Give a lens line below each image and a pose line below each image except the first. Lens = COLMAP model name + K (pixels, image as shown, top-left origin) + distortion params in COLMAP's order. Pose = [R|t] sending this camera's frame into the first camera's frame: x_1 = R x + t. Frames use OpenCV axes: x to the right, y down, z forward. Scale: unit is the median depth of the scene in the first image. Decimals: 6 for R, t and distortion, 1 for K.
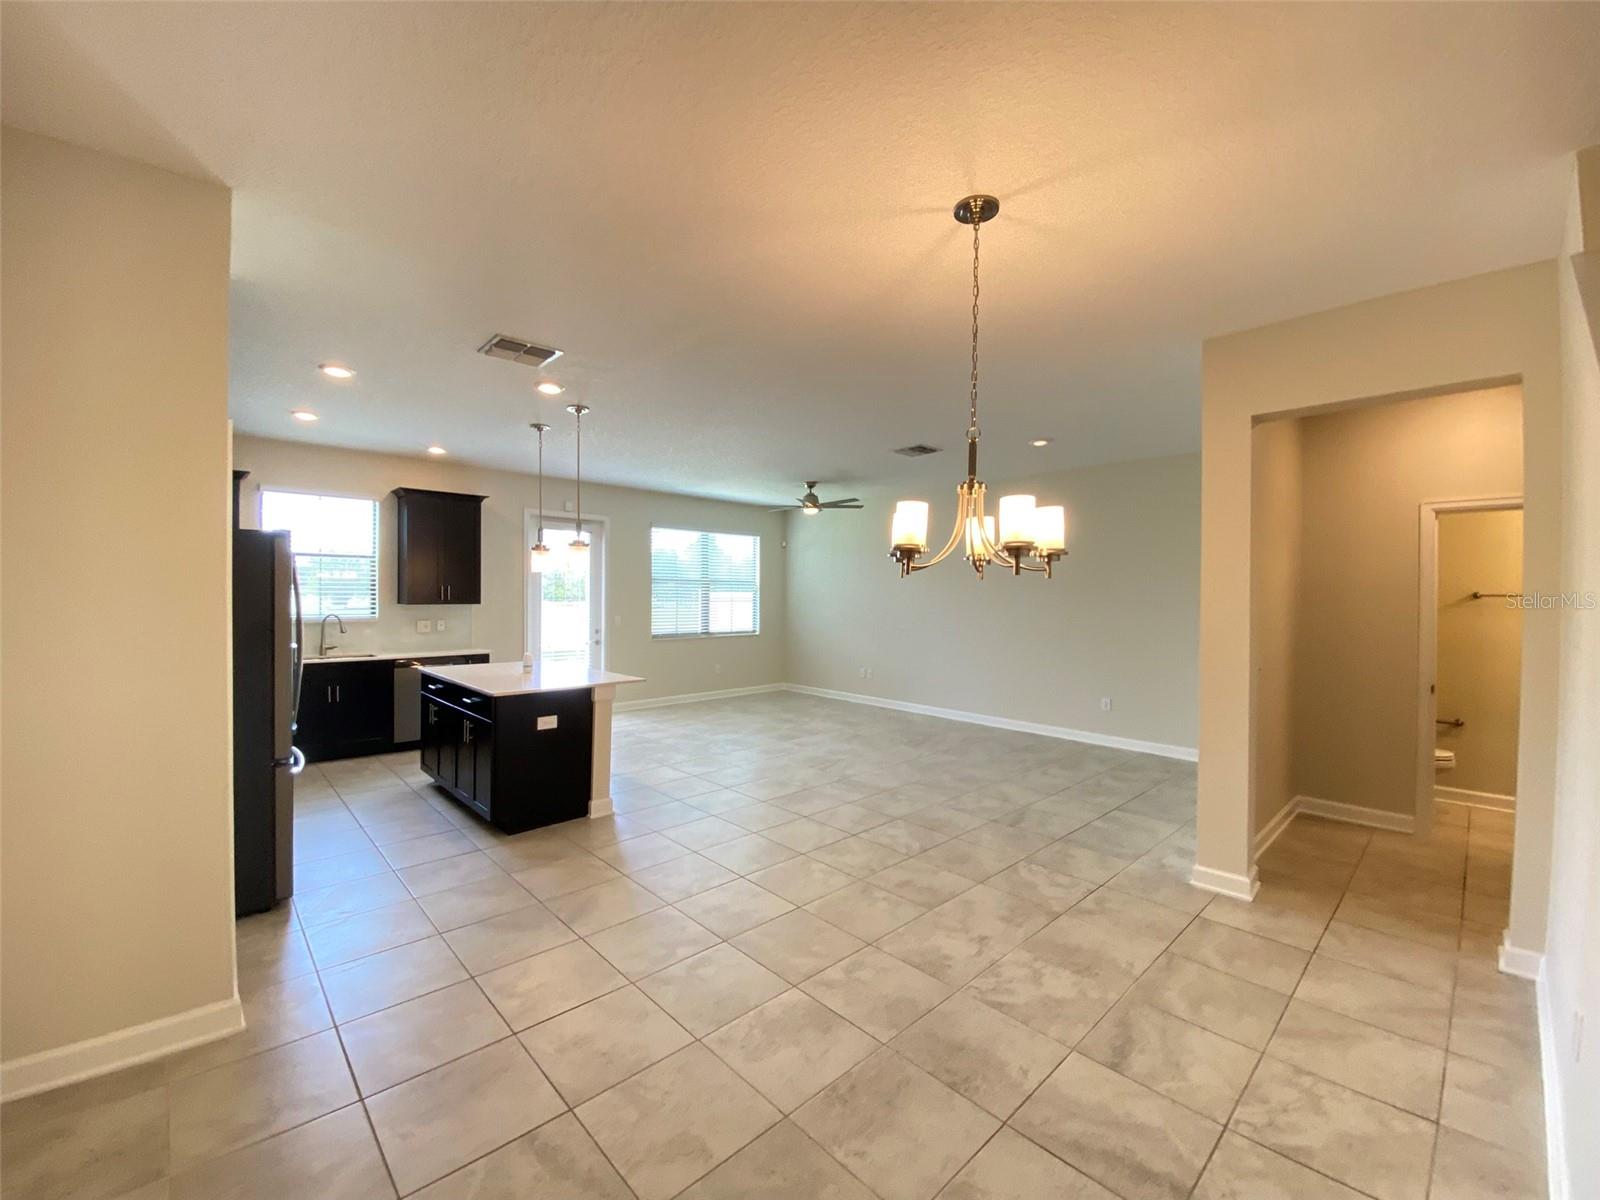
lens RADIAL K [[648.7, 0, 801.7], [0, 648.7, 600.1], [0, 0, 1]] dist [0.011942, -0.016030]
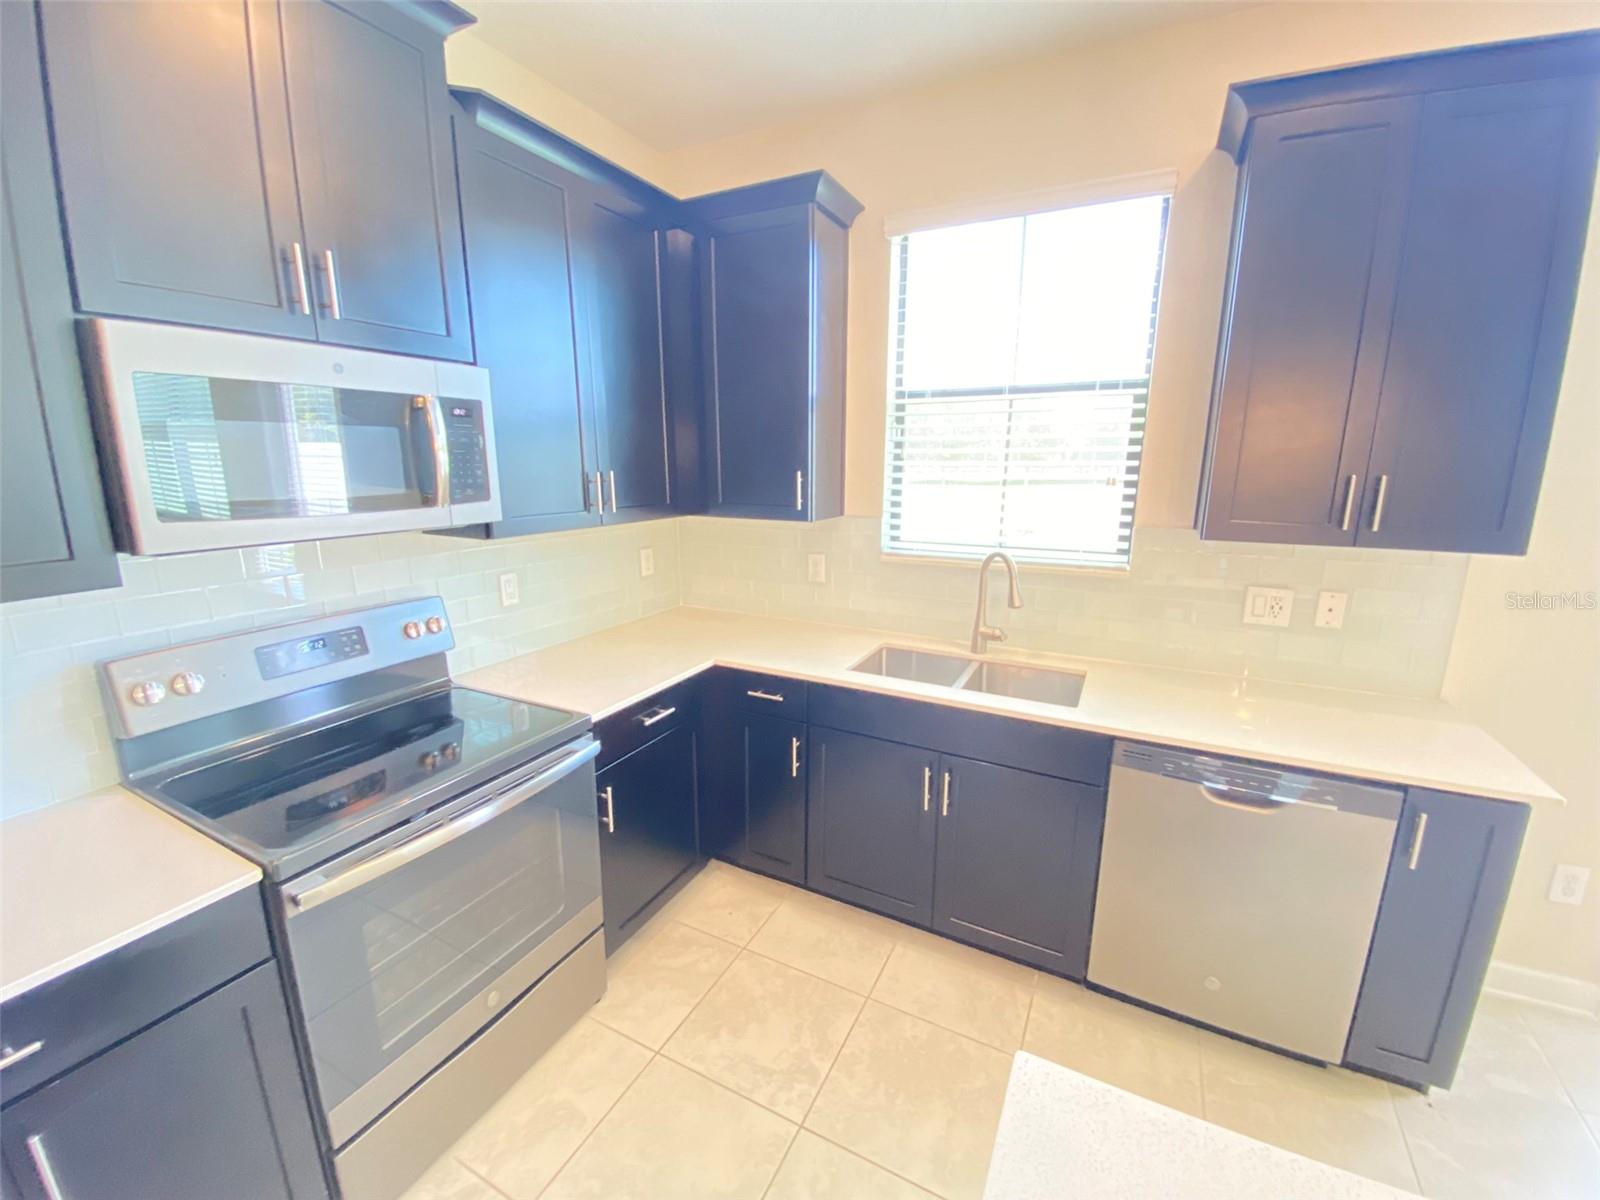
lens RADIAL K [[647.3, 0, 801.4], [0, 647.3, 601.1], [0, 0, 1]] dist [0.014798, -0.017356]
pose [[0.333895, 0.189125, -0.923442, -0.424957], [-0.006053, 0.980075, 0.198535, -0.025519], [0.942591, -0.060701, 0.328387, 0.803037]]
